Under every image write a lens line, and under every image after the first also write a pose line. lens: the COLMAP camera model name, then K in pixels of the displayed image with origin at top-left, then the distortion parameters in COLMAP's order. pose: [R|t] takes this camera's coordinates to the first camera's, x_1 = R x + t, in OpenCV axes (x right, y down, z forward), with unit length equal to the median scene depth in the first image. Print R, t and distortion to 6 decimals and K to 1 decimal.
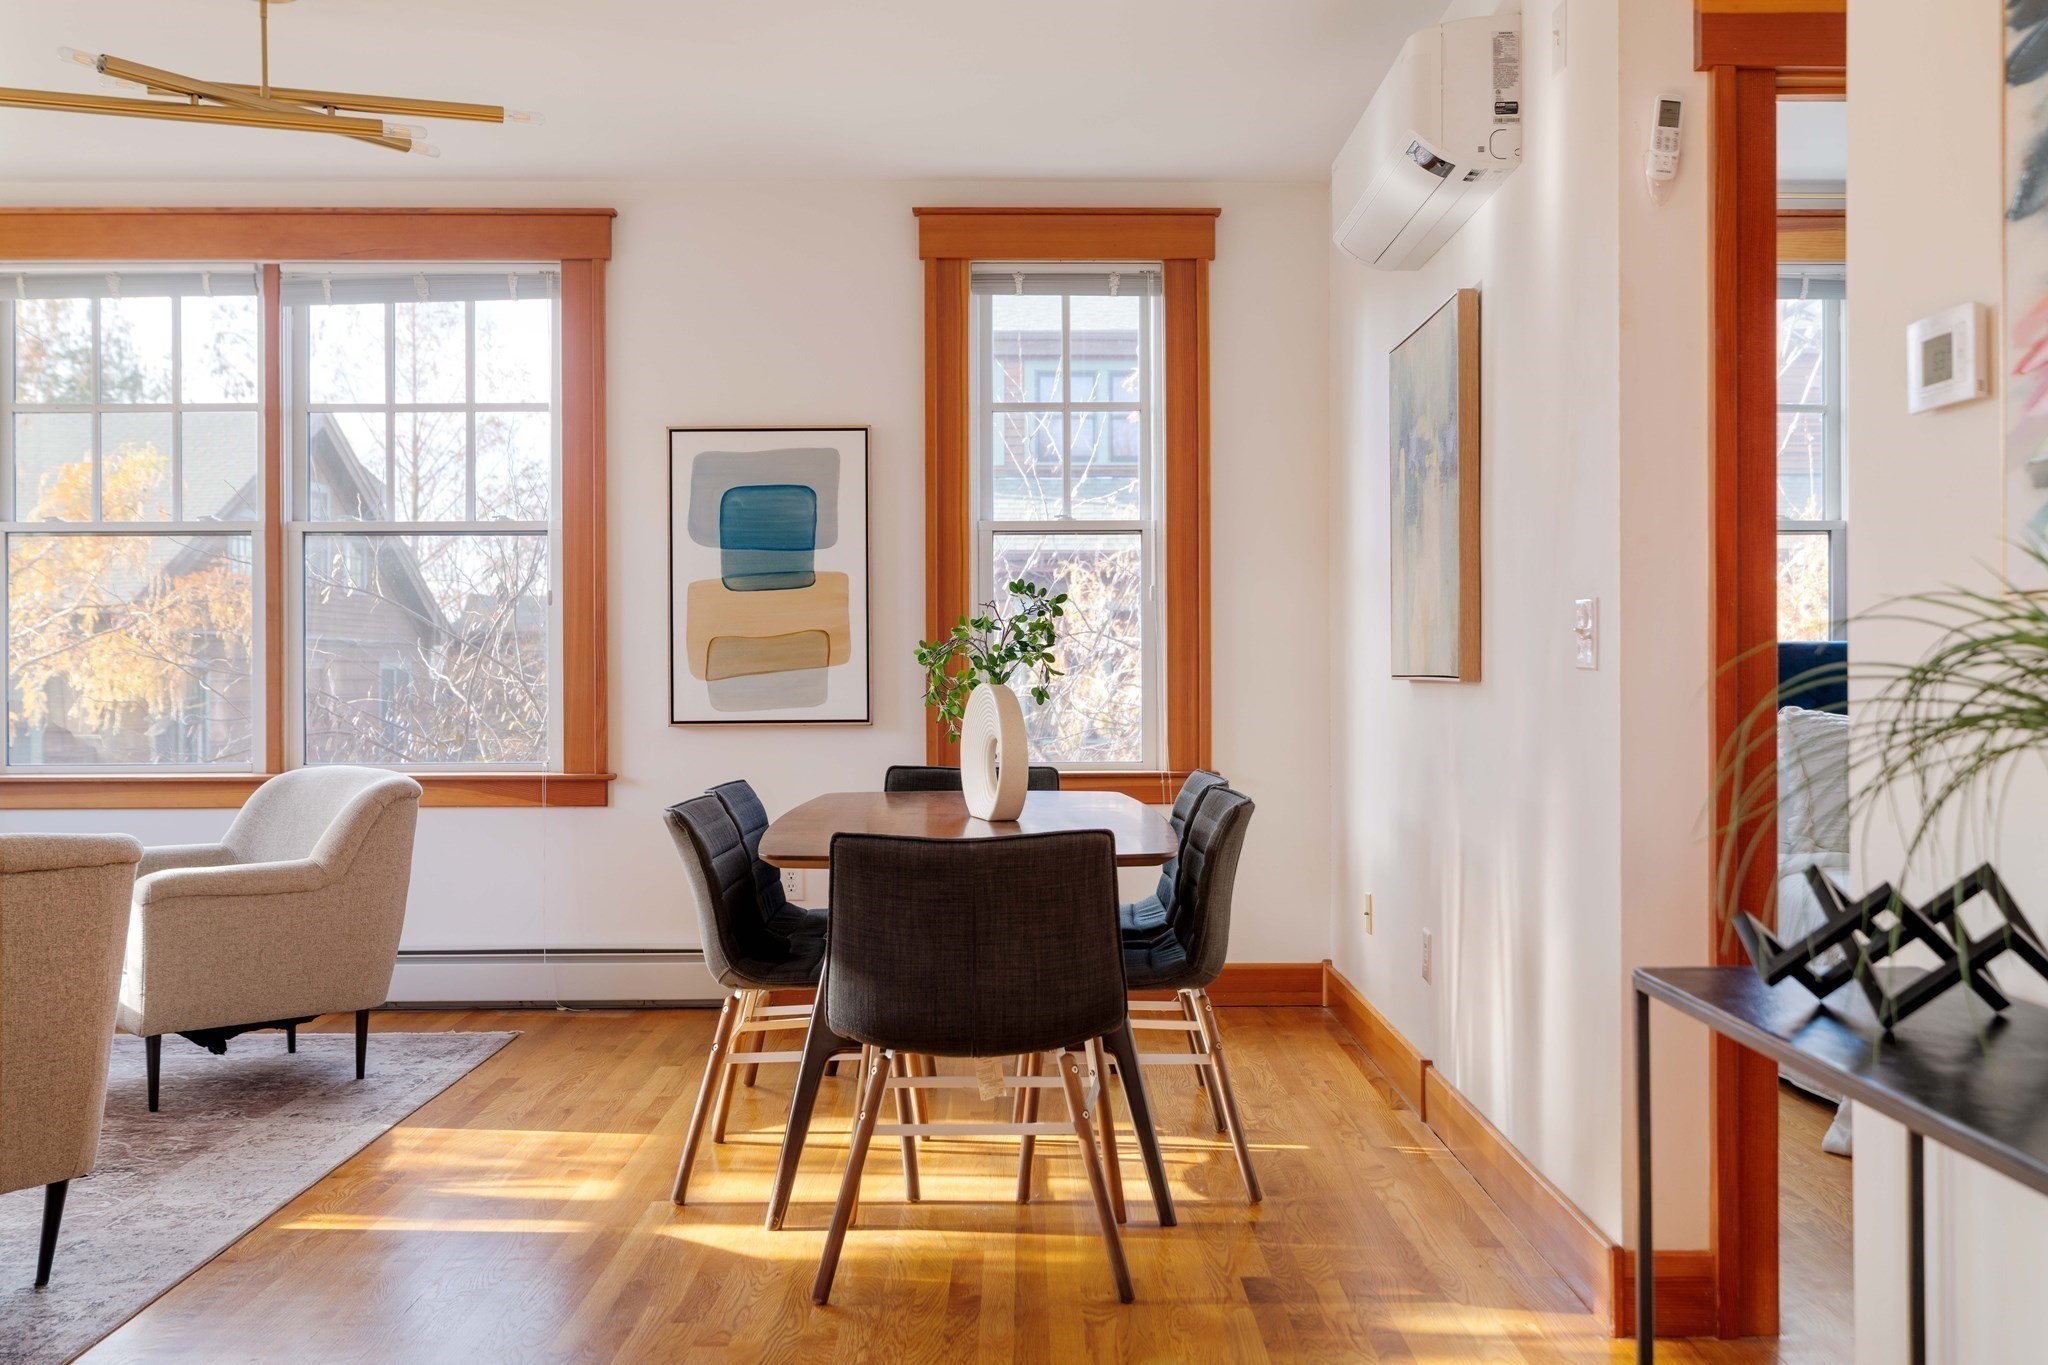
lens RADIAL K [[2032.0, 0, 1049.9], [0, 2032.0, 670.9], [0, 0, 1]] dist [-0.013084, 0.008663]
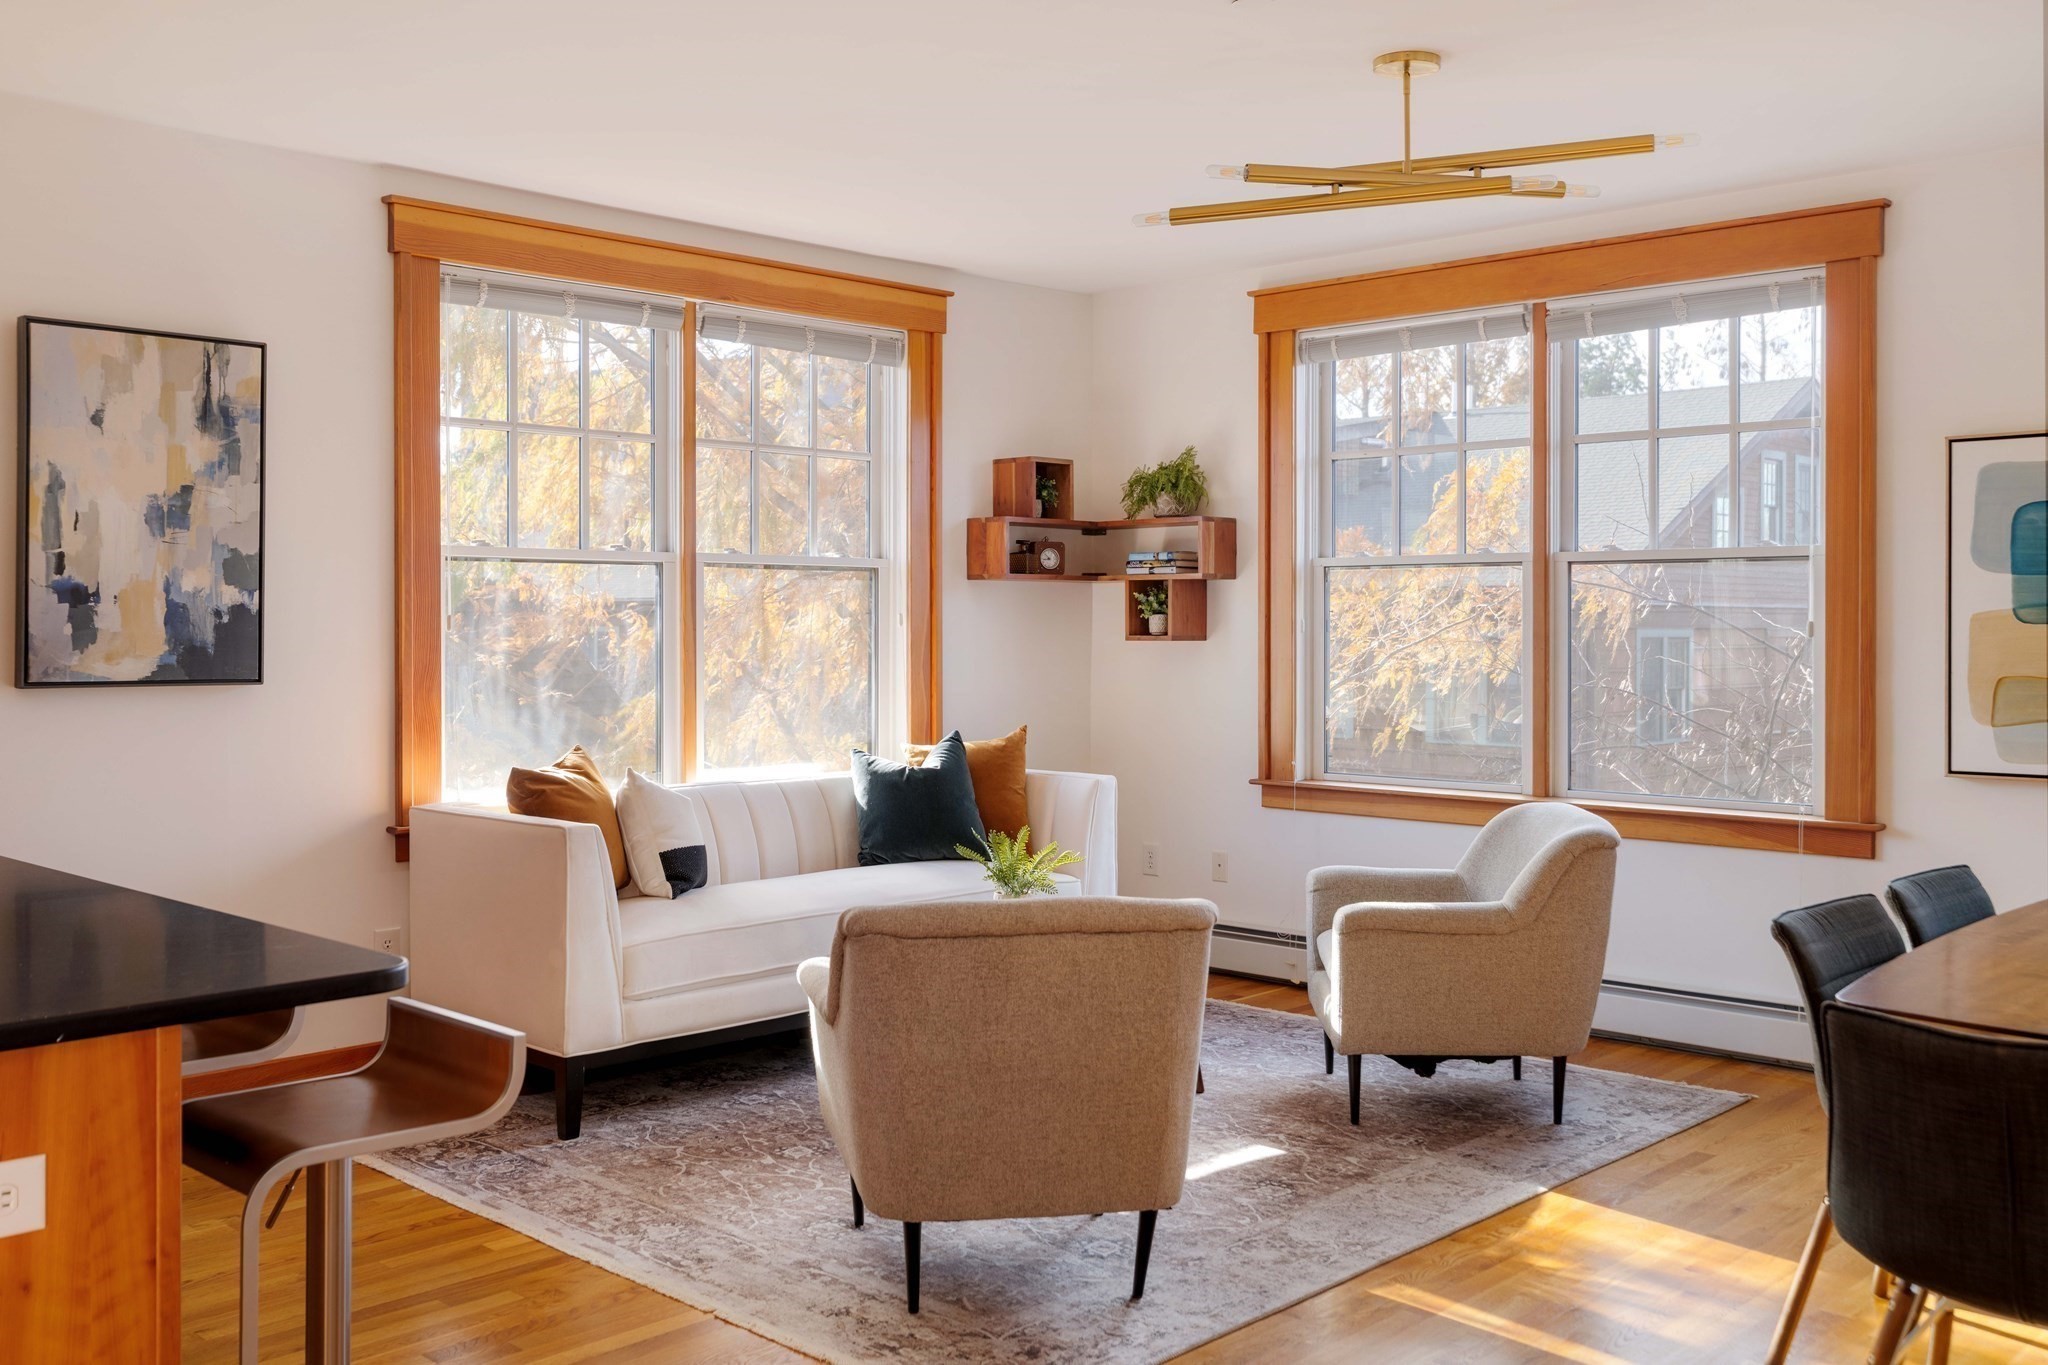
lens RADIAL K [[1890.6, 0, 976.2], [0, 1890.6, 643.3], [0, 0, 1]] dist [0.002150, 0.021945]
pose [[0.704138, 0.012034, -0.709962, 0.100151], [-0.003046, 0.999898, 0.013927, -0.040856], [0.710057, -0.007644, 0.704103, 0.120824]]
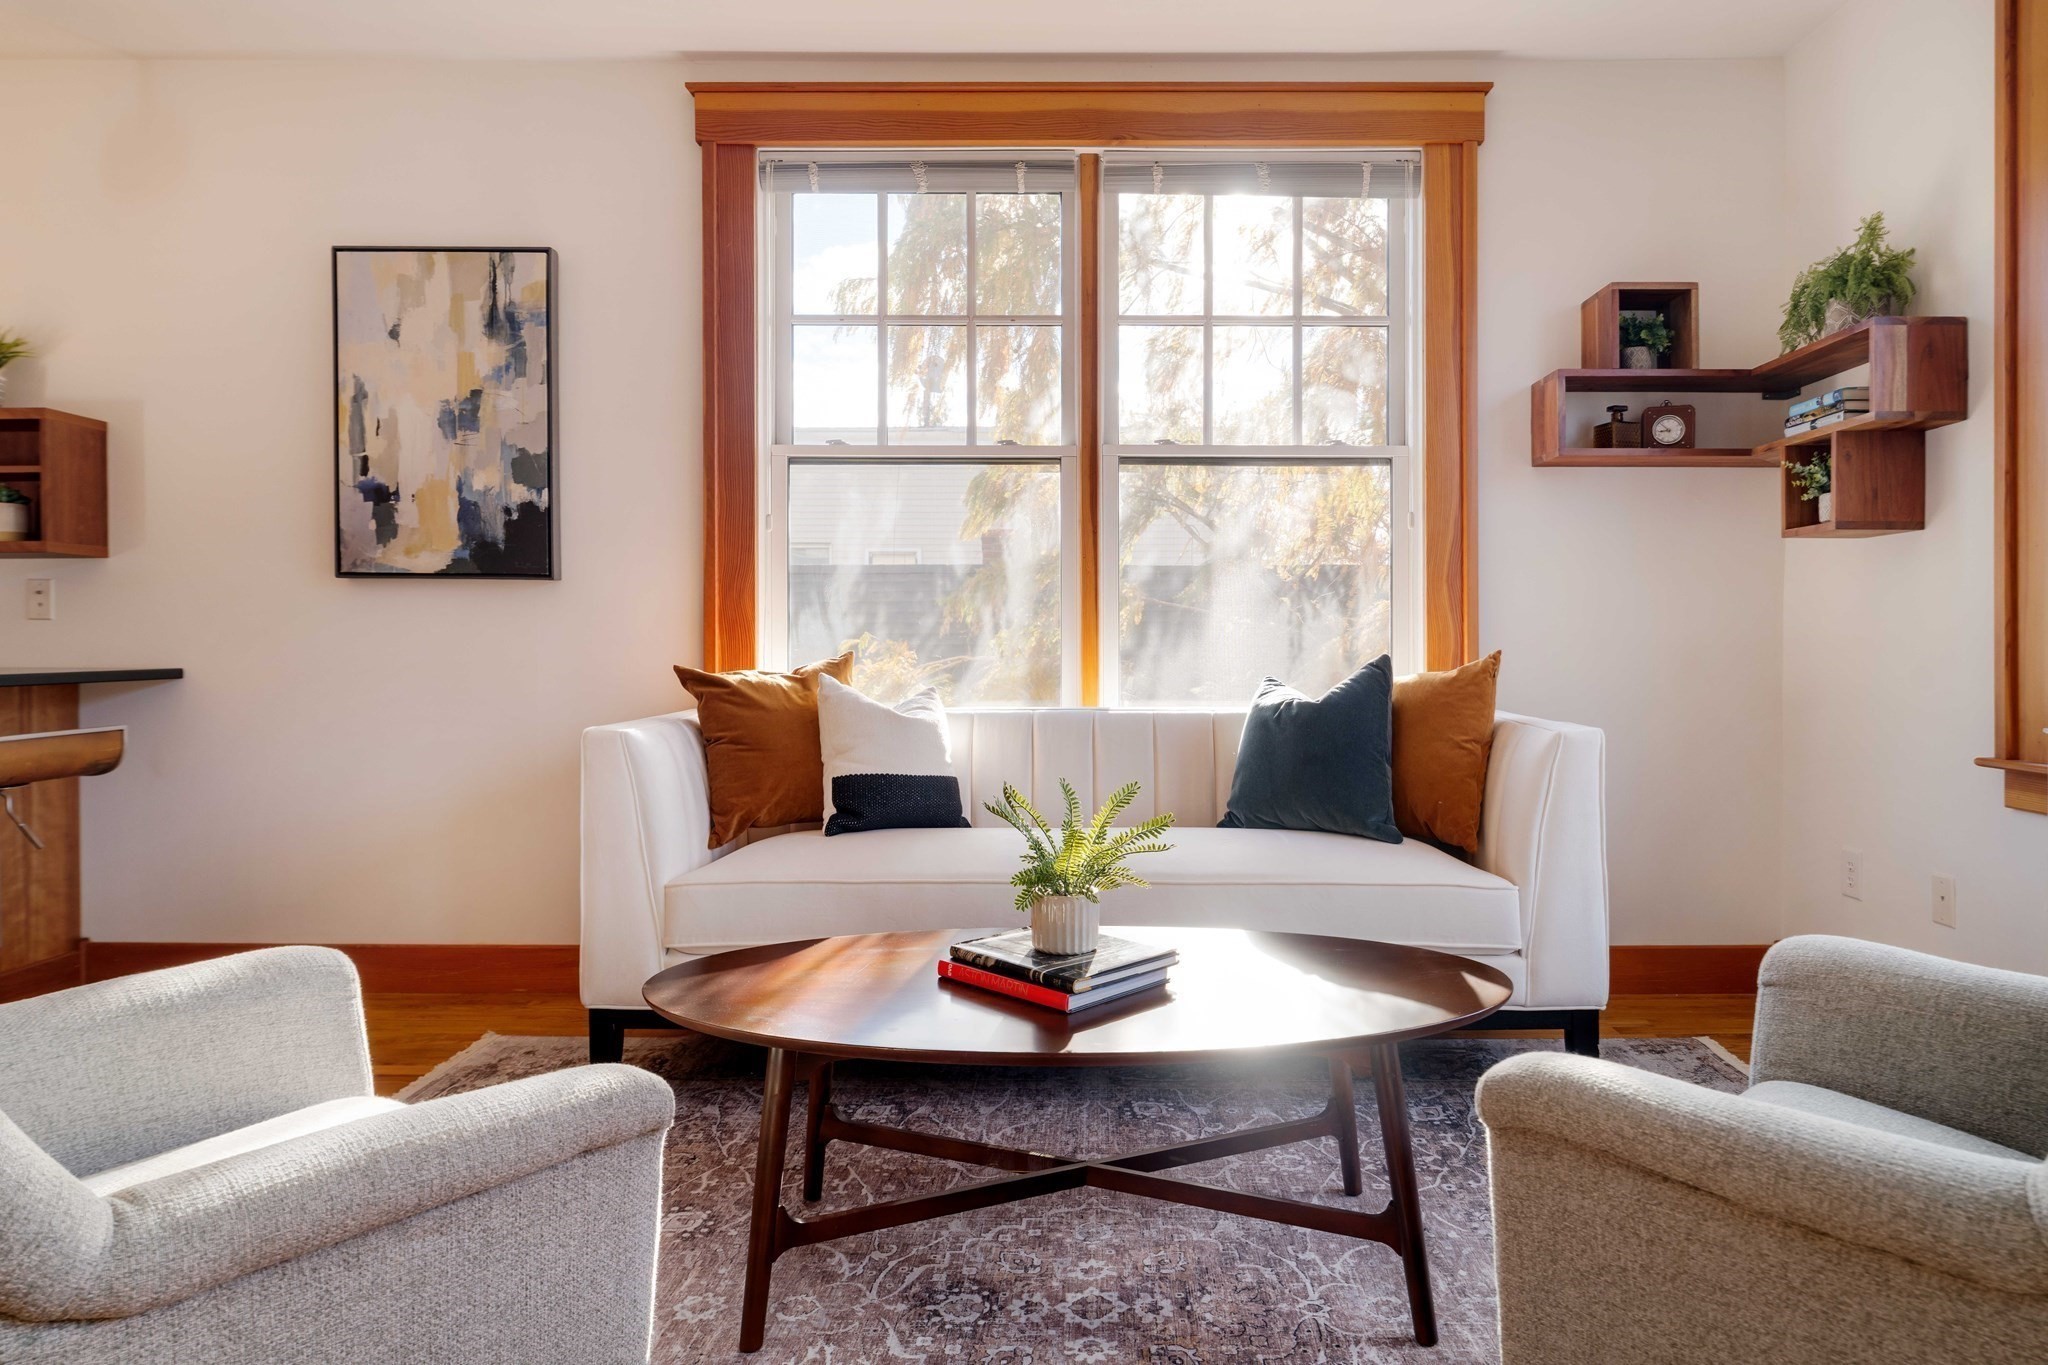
lens RADIAL K [[1214.7, 0, 1082.6], [0, 1214.7, 658.4], [0, 0, 1]] dist [-0.000992, -0.000571]
pose [[-0.015831, 0.019866, -0.999677, -0.150670], [-0.002593, 0.999798, 0.019910, 0.011772], [0.999871, 0.002907, -0.015777, 0.707910]]
